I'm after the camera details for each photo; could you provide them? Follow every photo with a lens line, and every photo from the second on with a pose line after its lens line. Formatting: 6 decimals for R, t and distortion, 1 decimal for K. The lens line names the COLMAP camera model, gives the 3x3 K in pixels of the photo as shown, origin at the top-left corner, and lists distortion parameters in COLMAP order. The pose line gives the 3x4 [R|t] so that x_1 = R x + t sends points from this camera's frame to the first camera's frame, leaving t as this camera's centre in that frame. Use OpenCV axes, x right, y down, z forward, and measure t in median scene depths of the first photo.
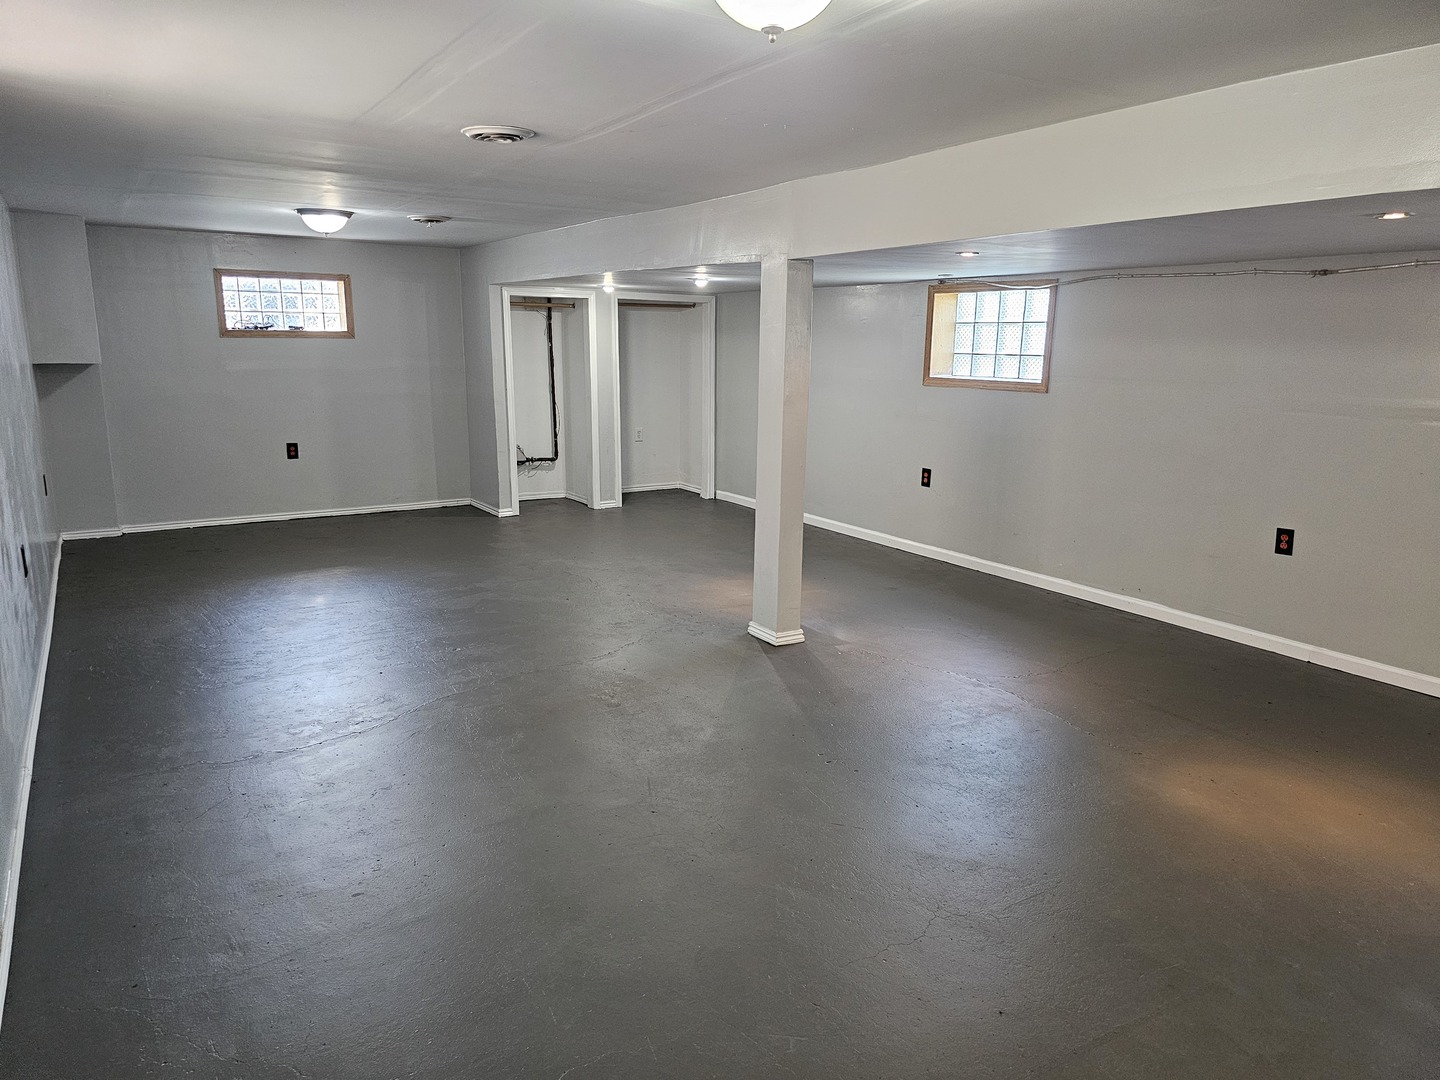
lens RADIAL K [[972.9, 0, 712.1], [0, 972.9, 543.9], [0, 0, 1]] dist [0.054296, -0.045704]
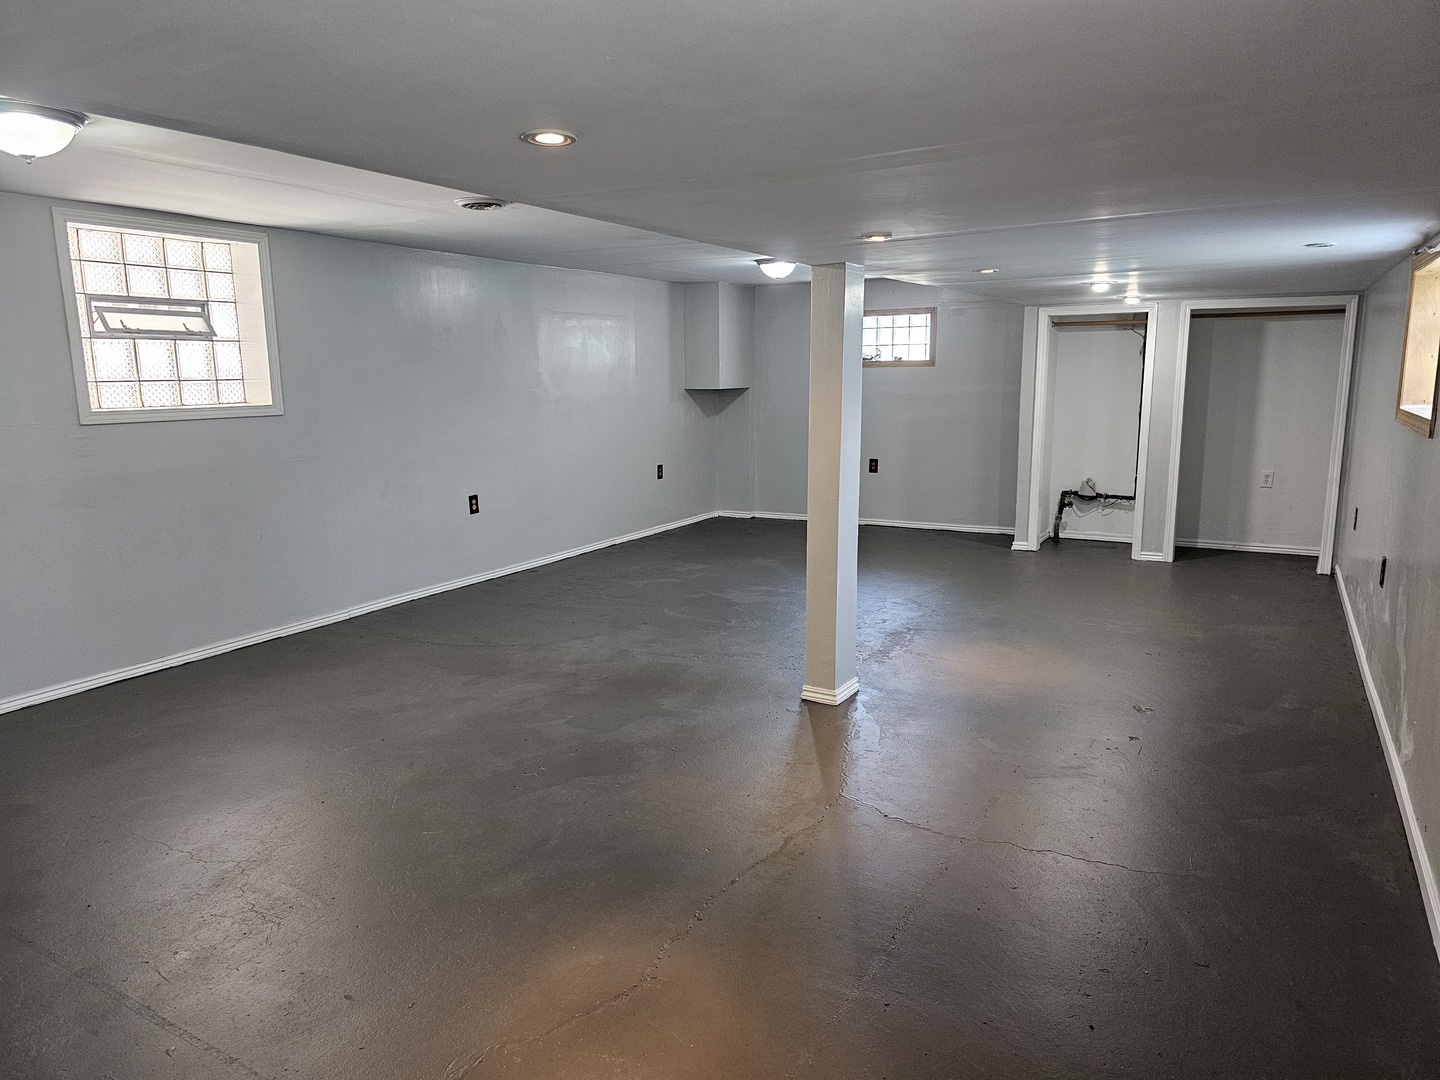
lens RADIAL K [[972.9, 0, 726.6], [0, 972.9, 545.7], [0, 0, 1]] dist [0.054296, -0.045704]
pose [[0.492544, 0.138762, -0.859154, 0.469441], [-0.168020, 0.983796, 0.062569, -0.044103], [0.853914, 0.113537, 0.507878, 0.281912]]
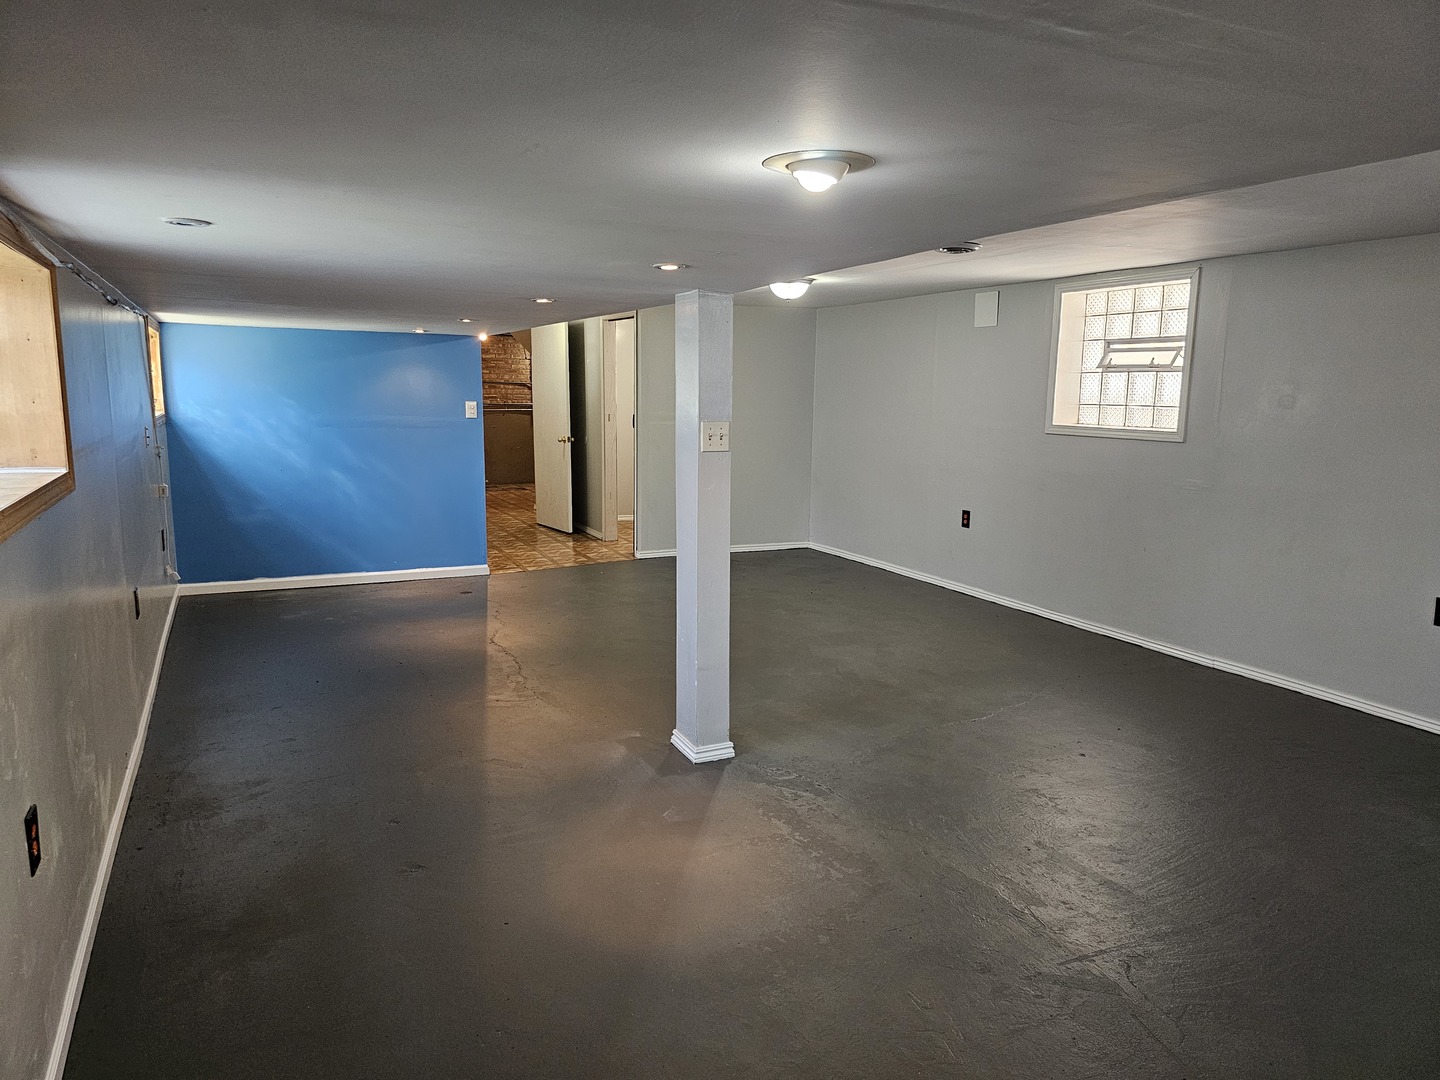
lens RADIAL K [[972.9, 0, 716.5], [0, 972.9, 539.7], [0, 0, 1]] dist [0.054296, -0.045704]
pose [[-0.994543, -0.041541, 0.095705, -0.183107], [-0.004377, 0.933119, 0.359540, -0.283197], [-0.104240, 0.357159, -0.928209, 1.319245]]
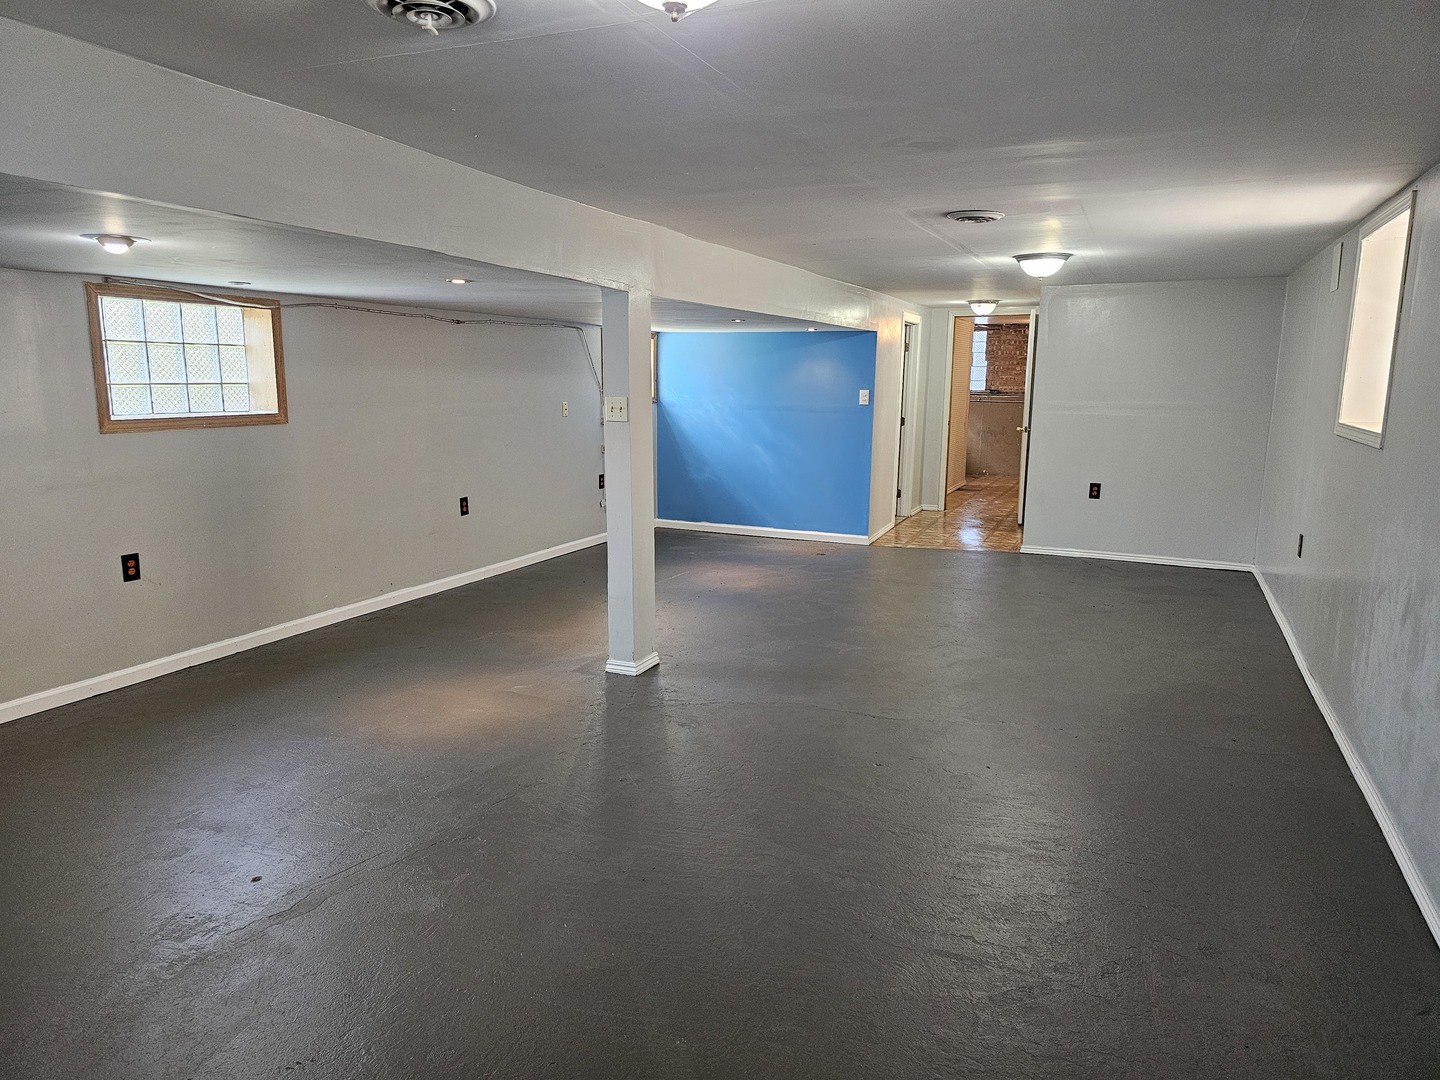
lens RADIAL K [[972.9, 0, 716.5], [0, 972.9, 540.4], [0, 0, 1]] dist [0.054296, -0.045704]
pose [[-0.562593, -0.155691, 0.811942, -0.630869], [0.158365, 0.943626, 0.290672, -0.248079], [-0.811425, 0.292113, -0.506221, 1.143053]]
